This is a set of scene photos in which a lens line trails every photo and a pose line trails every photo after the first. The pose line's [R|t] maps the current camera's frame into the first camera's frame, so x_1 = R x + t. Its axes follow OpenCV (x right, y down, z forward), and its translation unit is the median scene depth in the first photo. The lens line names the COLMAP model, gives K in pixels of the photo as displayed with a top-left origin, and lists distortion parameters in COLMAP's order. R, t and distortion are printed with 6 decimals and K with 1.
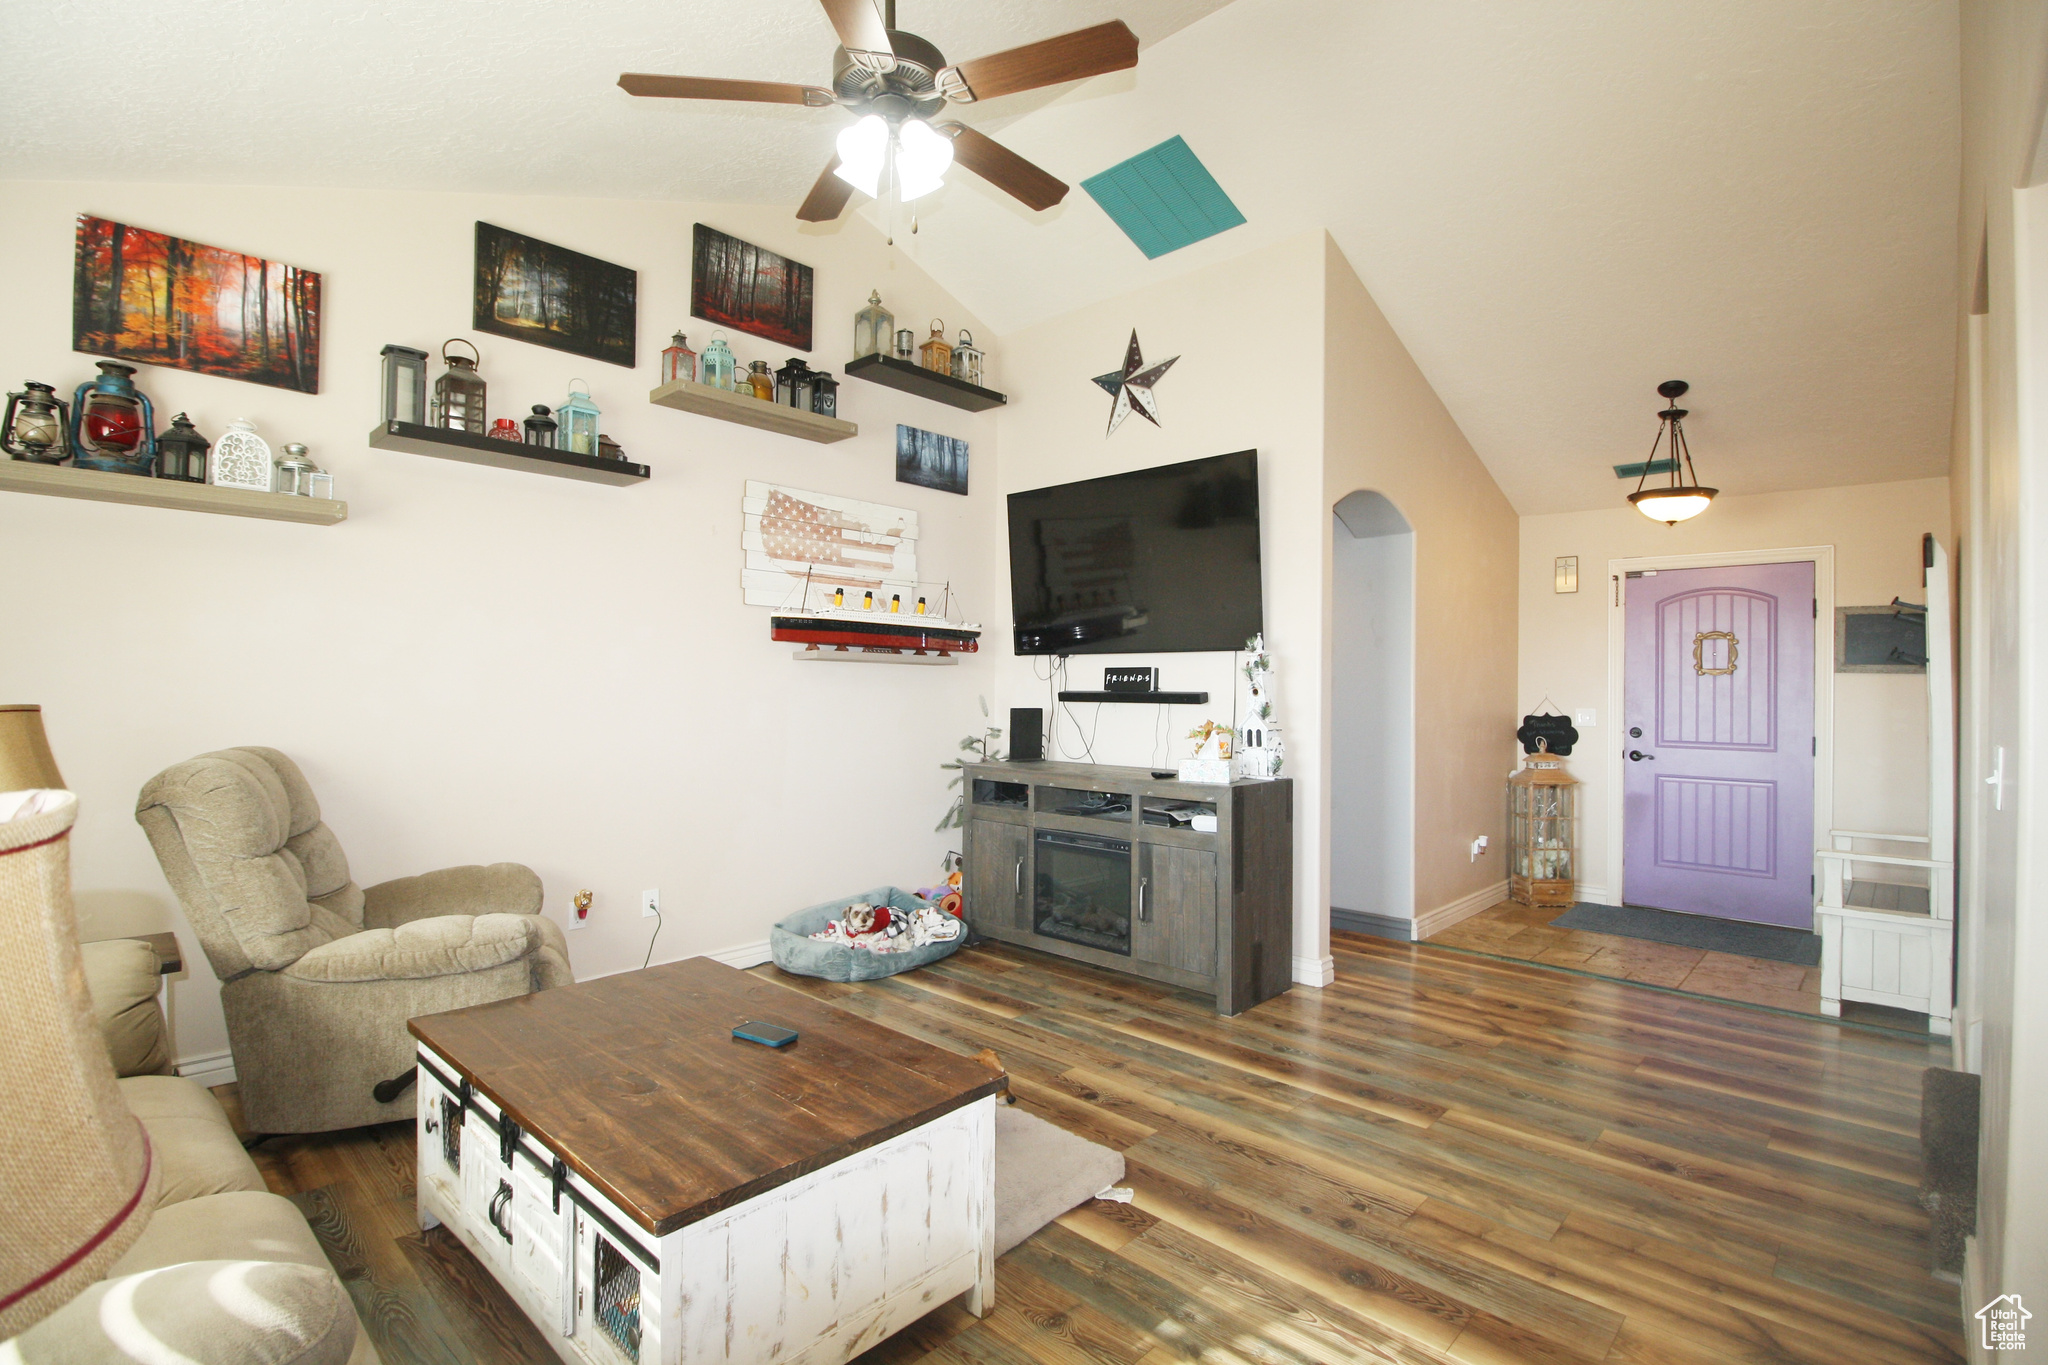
lens RADIAL K [[947.8, 0, 1034.5], [0, 947.8, 679.5], [0, 0, 1]] dist [-0.000262, -0.013596]
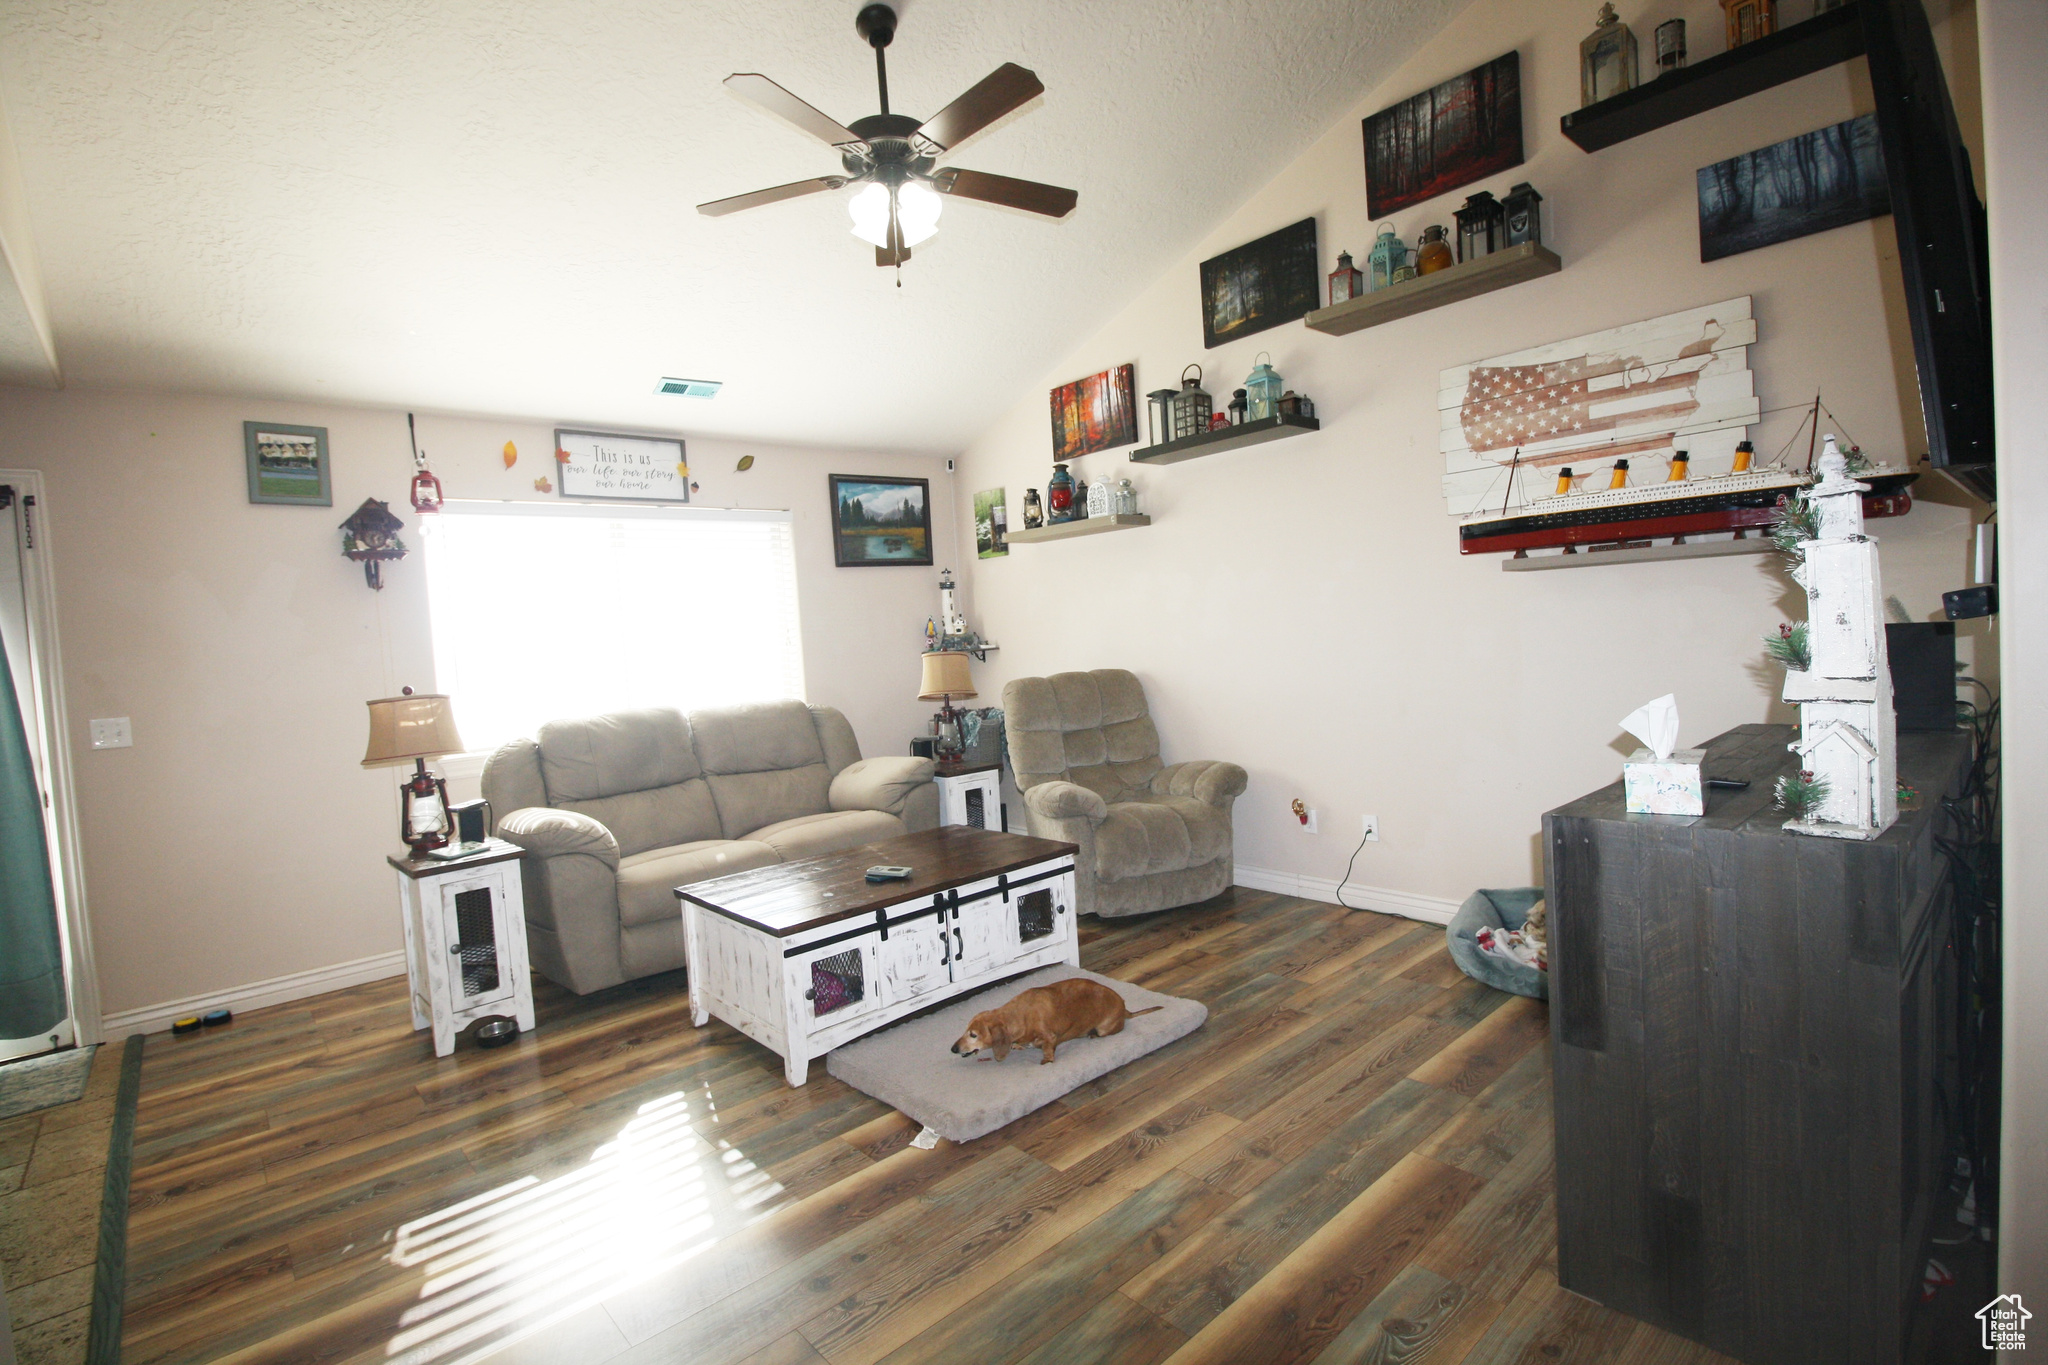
lens RADIAL K [[947.8, 0, 1034.5], [0, 947.8, 679.5], [0, 0, 1]] dist [-0.000262, -0.013596]
pose [[-0.082162, 0.040280, -0.995805, 0.632602], [0.065878, 0.997217, 0.034902, 0.015702], [0.994439, -0.062734, -0.084587, 0.731405]]
